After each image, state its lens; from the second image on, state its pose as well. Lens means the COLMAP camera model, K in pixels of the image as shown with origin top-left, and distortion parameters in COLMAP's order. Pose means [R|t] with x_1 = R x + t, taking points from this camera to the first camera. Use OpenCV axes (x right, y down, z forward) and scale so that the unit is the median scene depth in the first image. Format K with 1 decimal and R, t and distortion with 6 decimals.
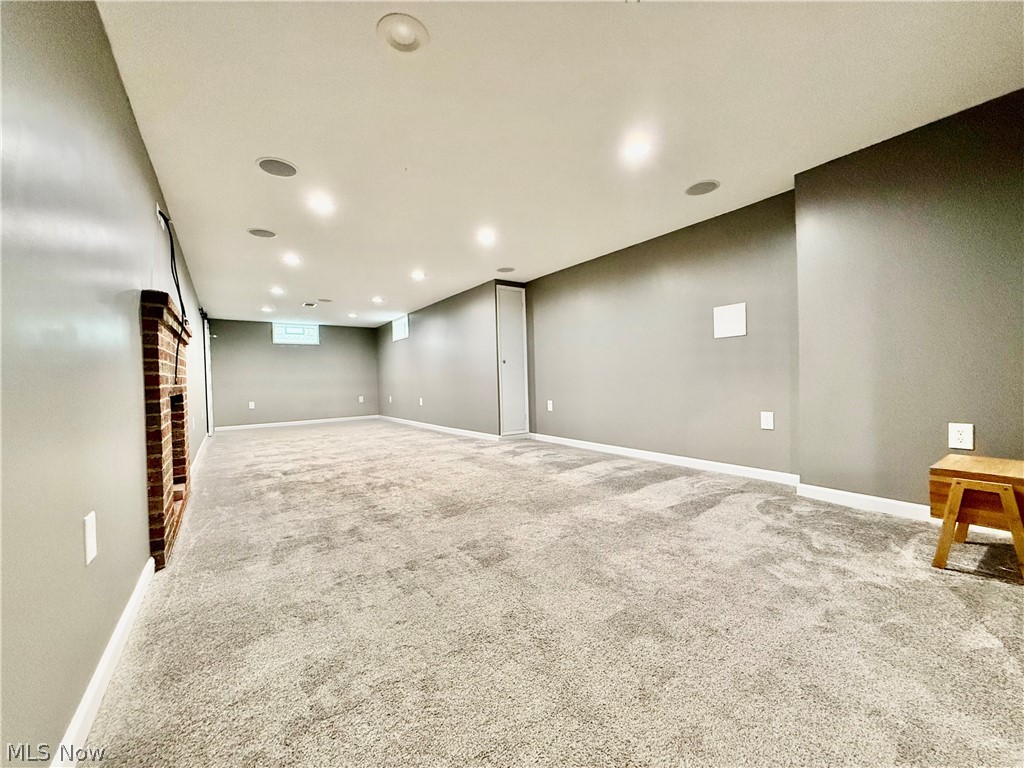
lens RADIAL K [[409.0, 0, 512.0], [0, 409.0, 385.1], [0, 0, 1]] dist [-0.004688, 0.000784]
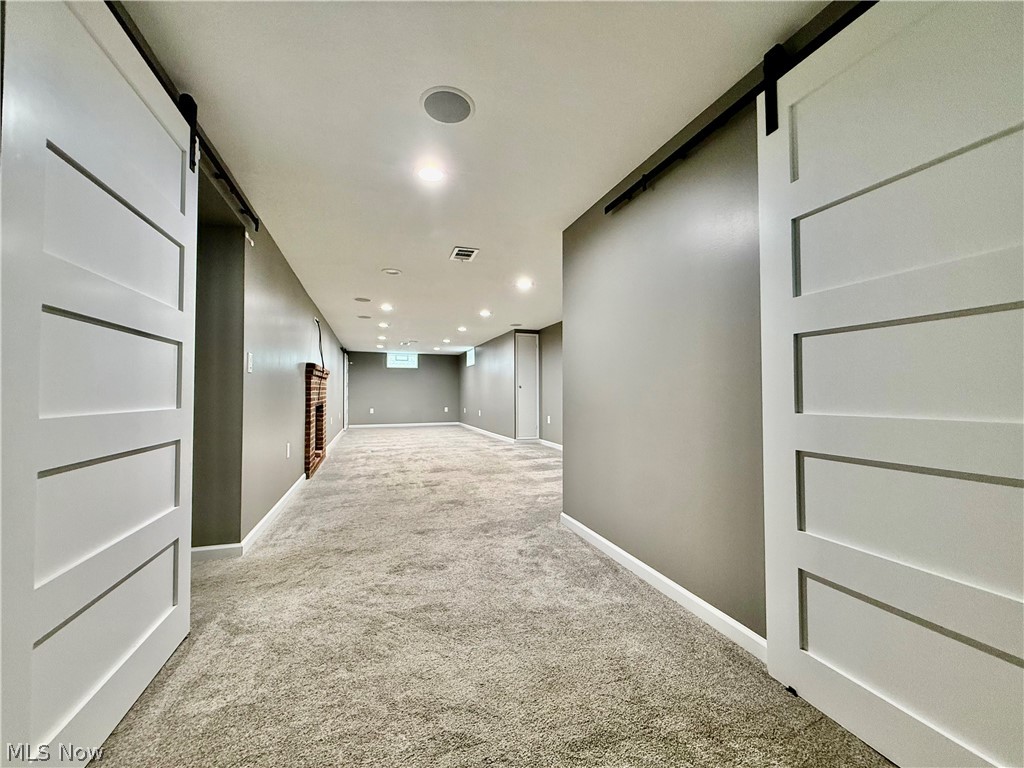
lens RADIAL K [[409.0, 0, 512.8], [0, 409.0, 384.2], [0, 0, 1]] dist [-0.004688, 0.000784]
pose [[0.960865, 0.018389, -0.276406, 0.349087], [-0.027575, 0.999188, -0.029386, -0.024647], [0.275641, 0.035858, 0.960592, -0.365841]]
